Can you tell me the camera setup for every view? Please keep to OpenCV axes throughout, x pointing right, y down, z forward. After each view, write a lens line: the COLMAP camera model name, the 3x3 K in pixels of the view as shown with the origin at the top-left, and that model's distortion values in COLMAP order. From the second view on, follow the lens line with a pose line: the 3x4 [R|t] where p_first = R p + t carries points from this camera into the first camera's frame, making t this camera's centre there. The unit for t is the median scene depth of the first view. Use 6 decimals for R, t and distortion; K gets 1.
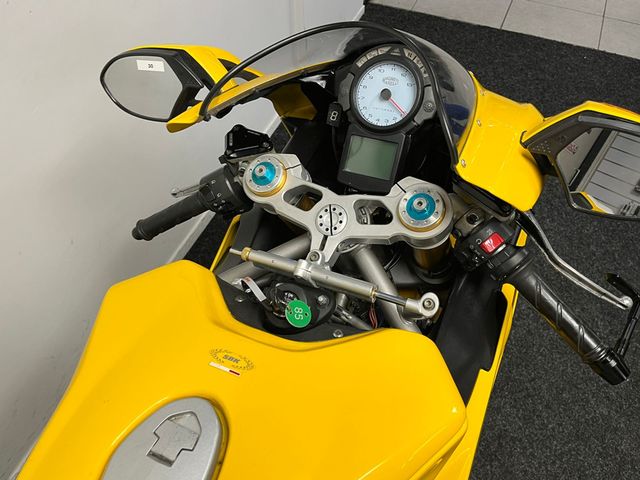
lens RADIAL K [[507.7, 0, 320.0], [0, 507.7, 240.0], [0, 0, 1]] dist [-0.004457, -0.000736]
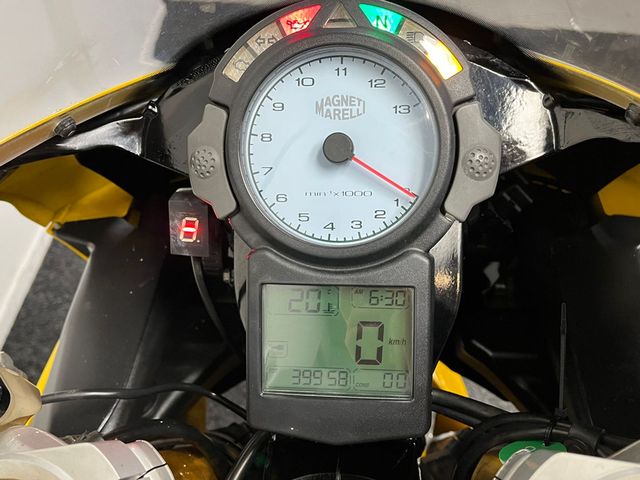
lens RADIAL K [[604.2, 0, 320.0], [0, 604.2, 240.0], [0, 0, 1]] dist [0.099056, 0.000296]
pose [[0.939473, -0.230661, 0.253348, 0.005334], [0.247766, 0.968099, -0.037368, -0.209202], [-0.236647, 0.097877, 0.966653, 0.603292]]
